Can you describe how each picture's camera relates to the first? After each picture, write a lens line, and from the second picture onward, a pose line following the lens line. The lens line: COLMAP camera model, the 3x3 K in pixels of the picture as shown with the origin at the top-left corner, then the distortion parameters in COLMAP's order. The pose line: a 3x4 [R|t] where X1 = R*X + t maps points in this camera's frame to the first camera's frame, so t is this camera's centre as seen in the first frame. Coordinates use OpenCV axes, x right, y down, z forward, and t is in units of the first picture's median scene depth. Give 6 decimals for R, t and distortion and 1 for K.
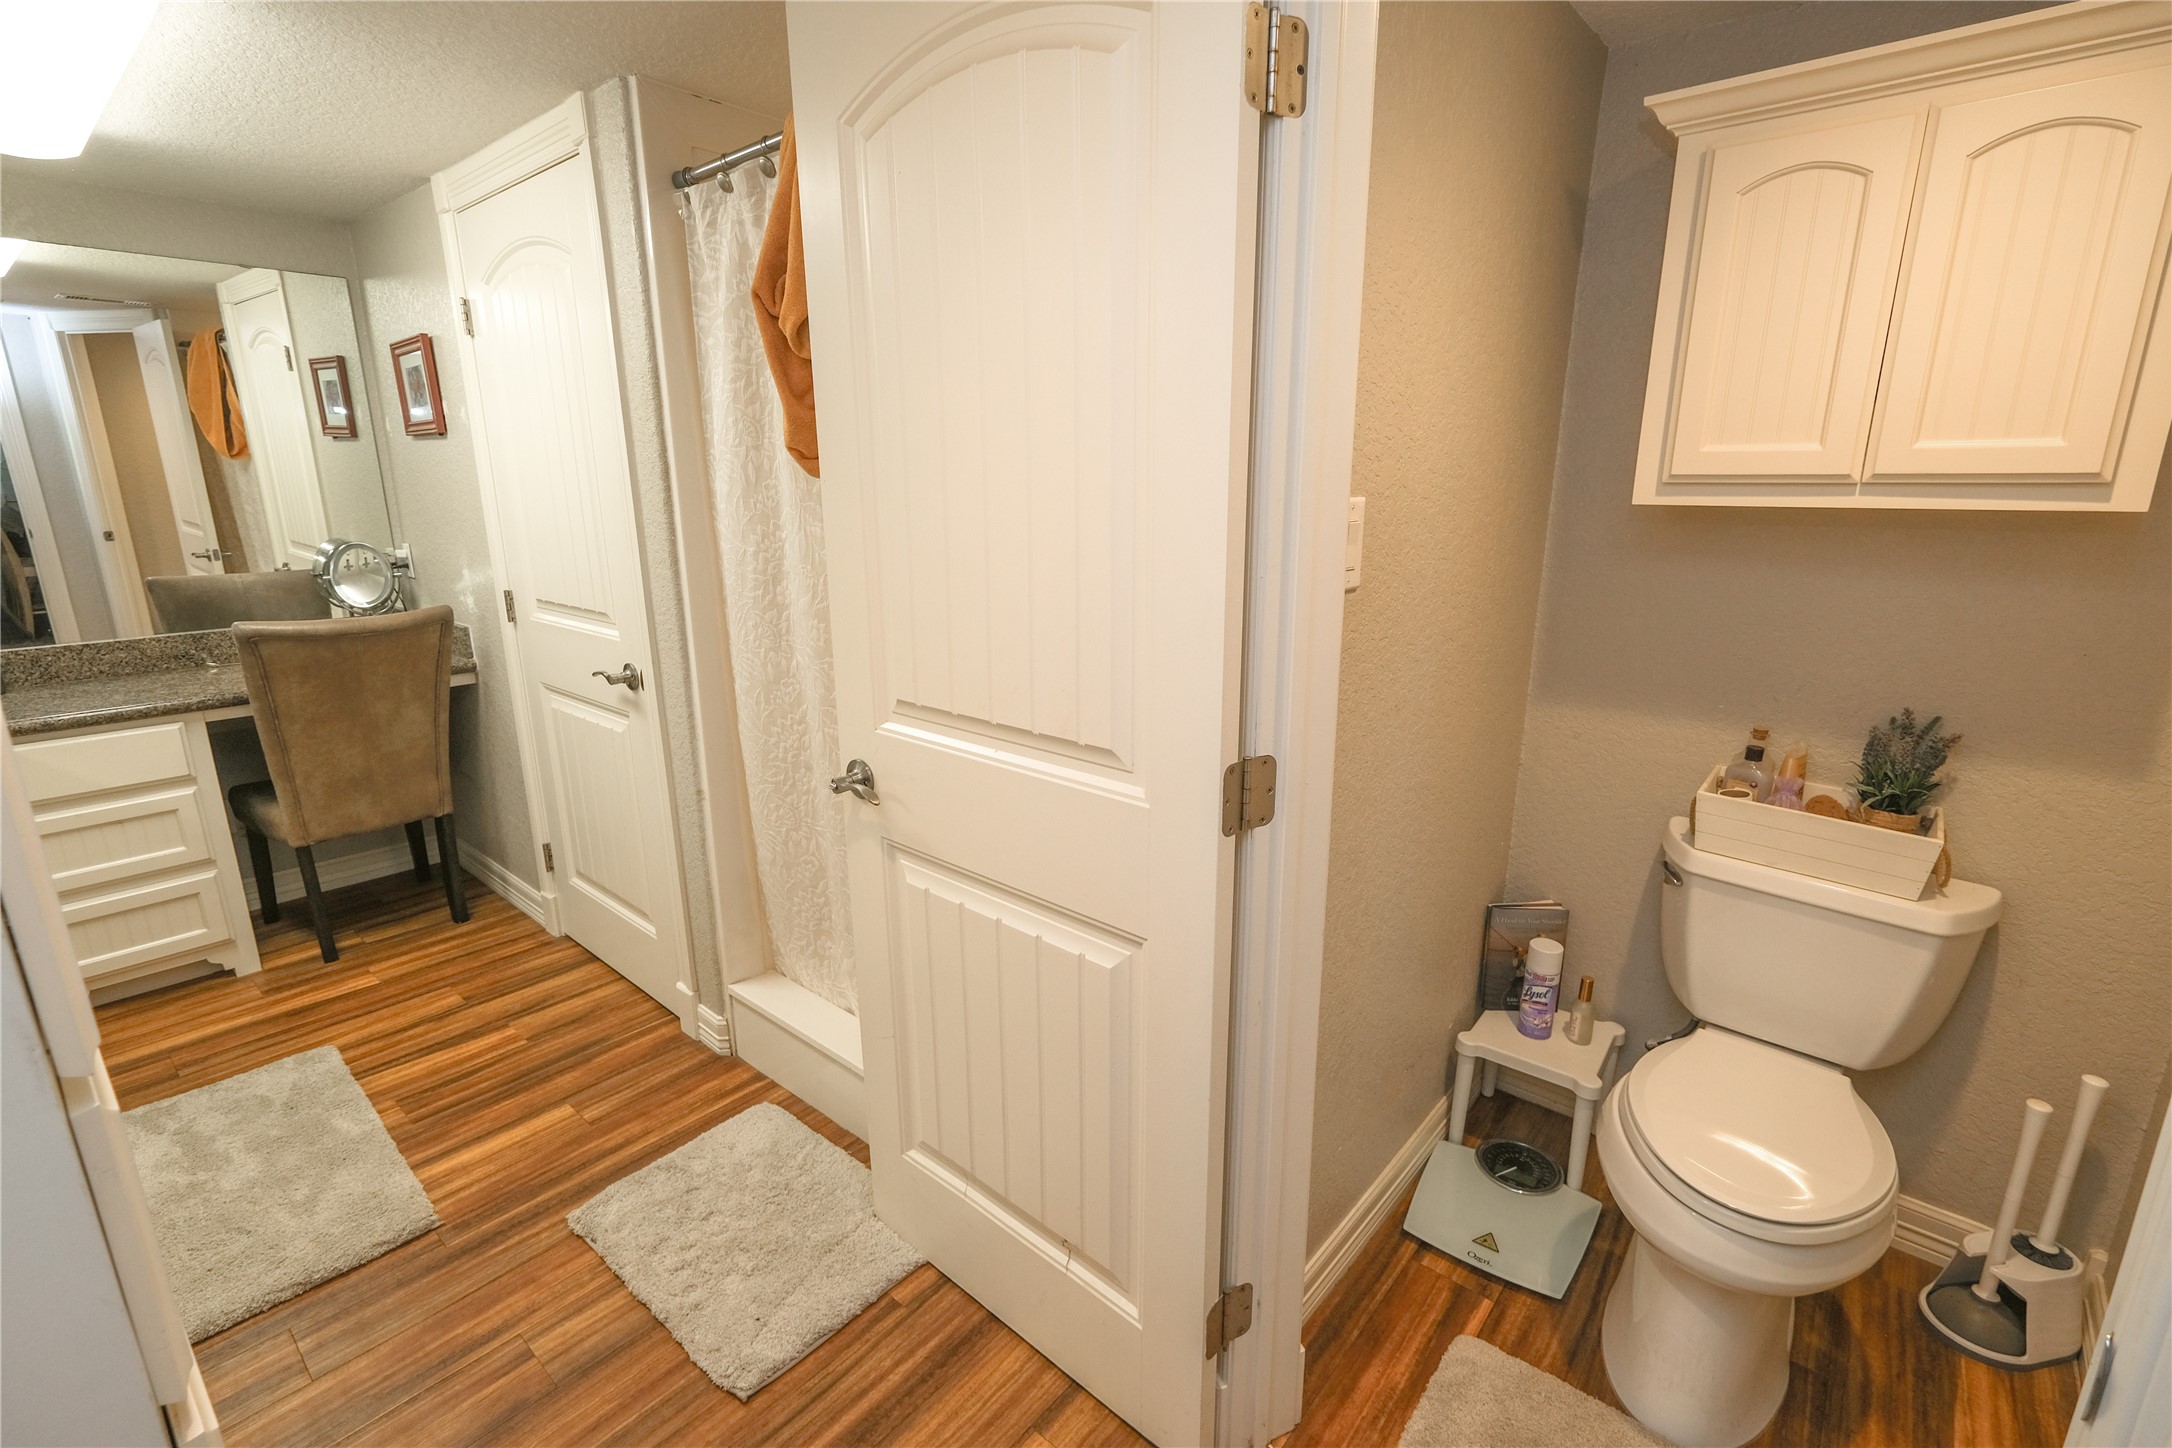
lens RADIAL K [[980.2, 0, 1081.9], [0, 980.2, 725.0], [0, 0, 1]] dist [-0.002315, -0.000758]
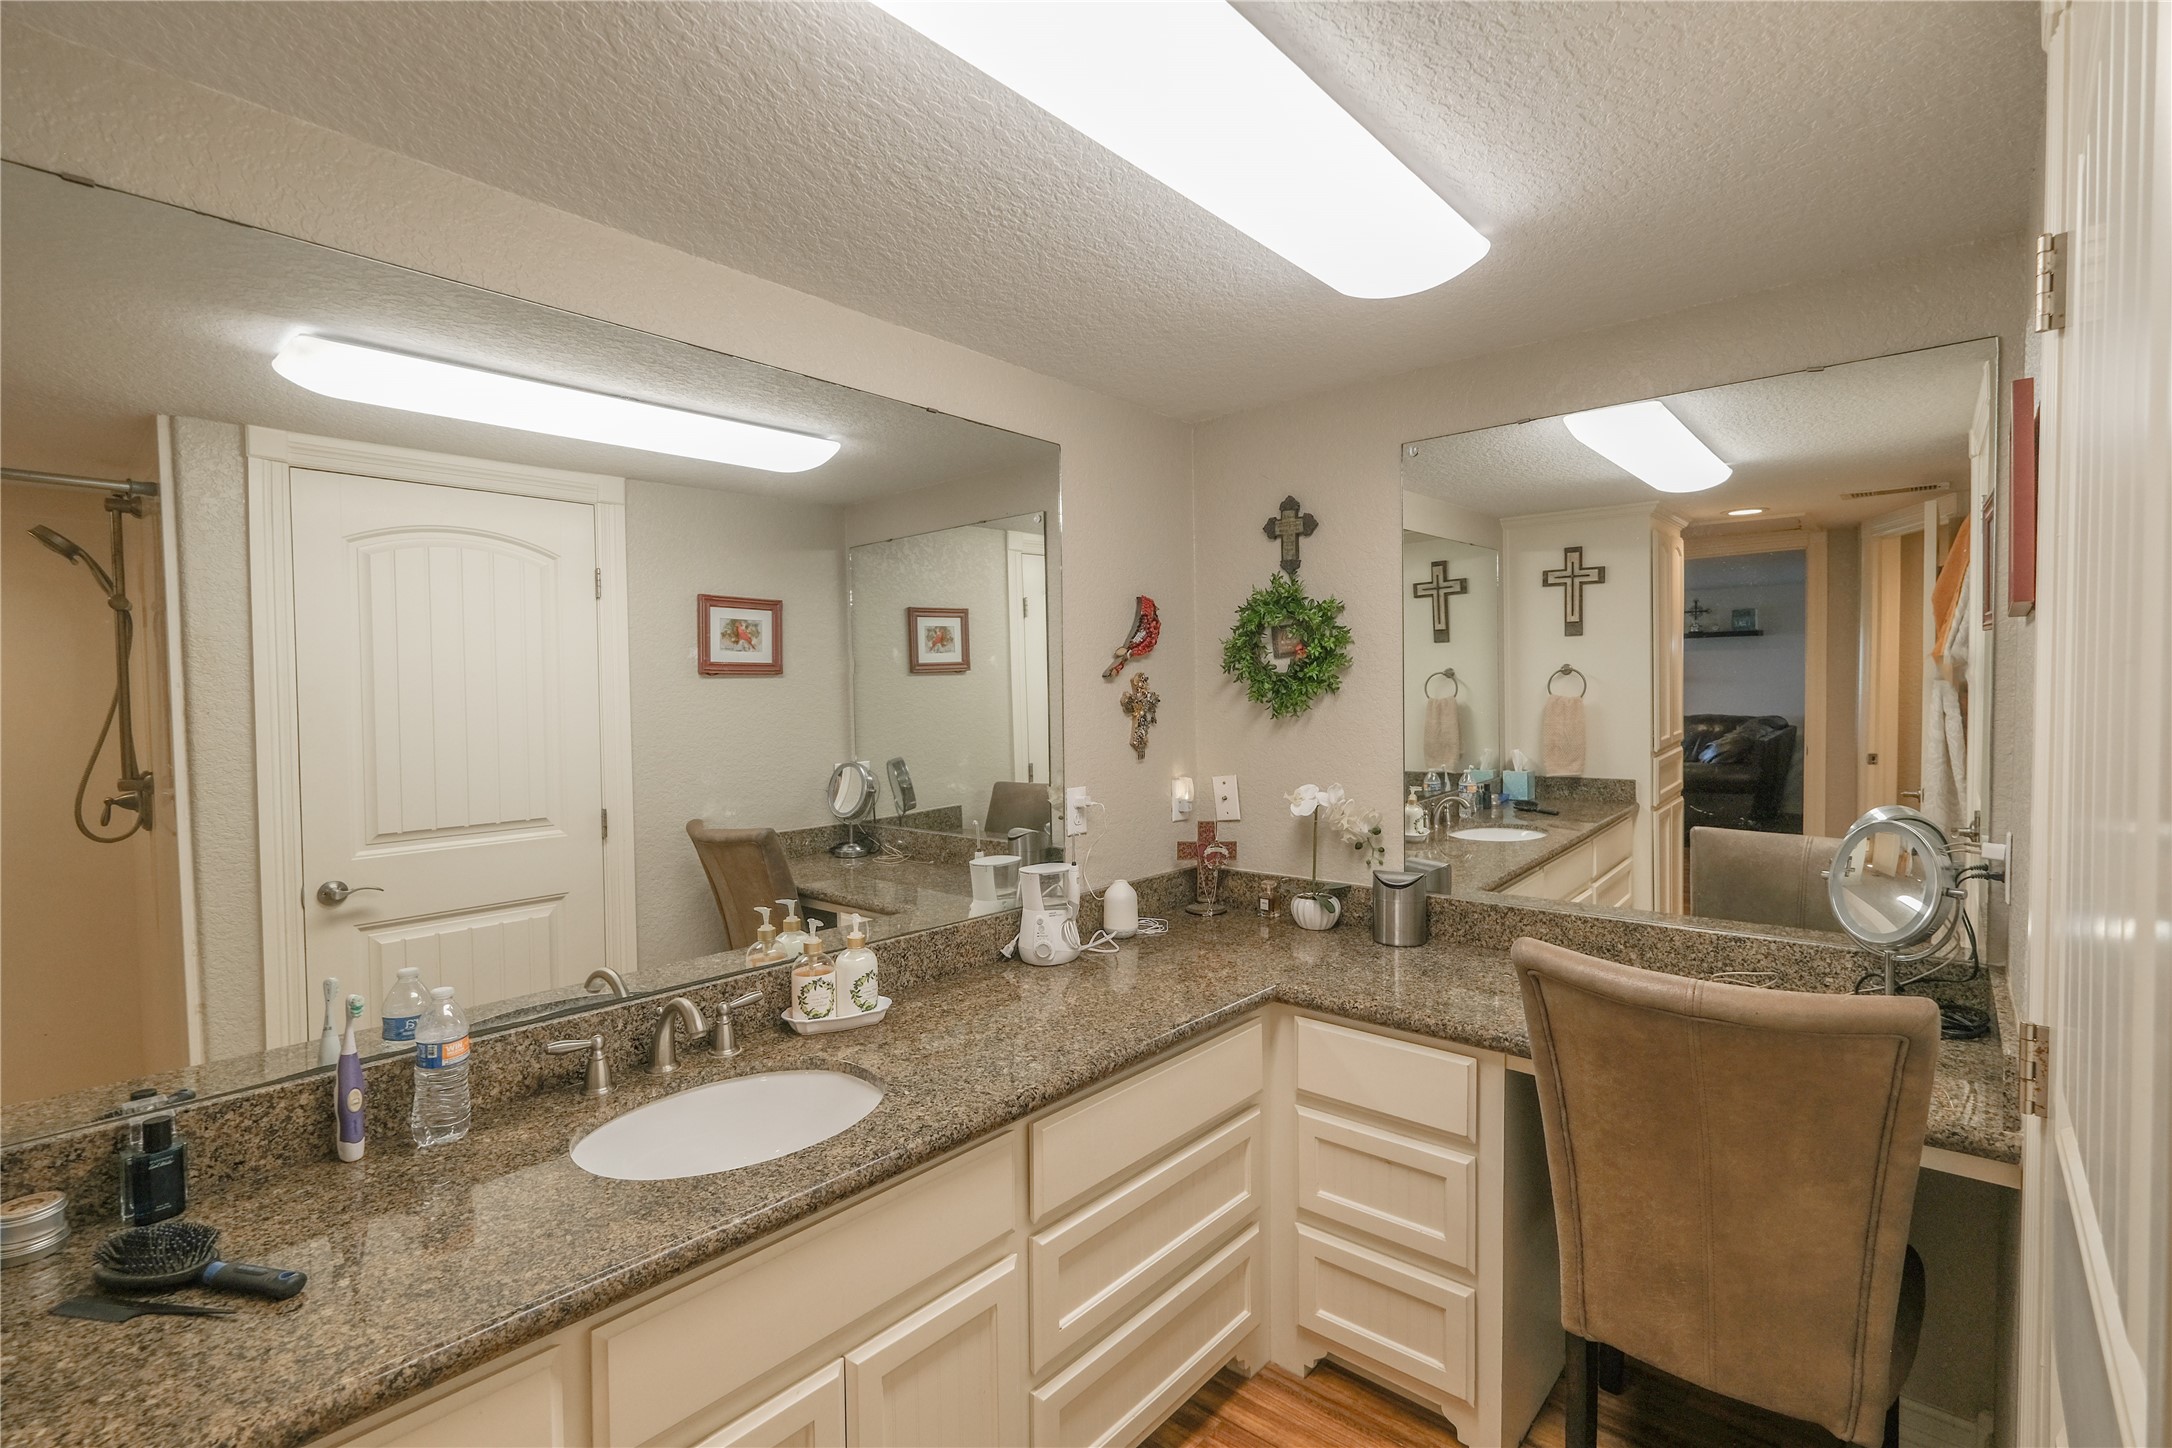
lens RADIAL K [[980.2, 0, 1081.9], [0, 980.2, 725.0], [0, 0, 1]] dist [-0.002315, -0.000758]
pose [[-0.018077, 0.027584, -0.999456, -0.240824], [-0.235118, 0.971470, 0.031064, -0.177613], [0.971799, 0.235551, -0.011076, 0.669150]]
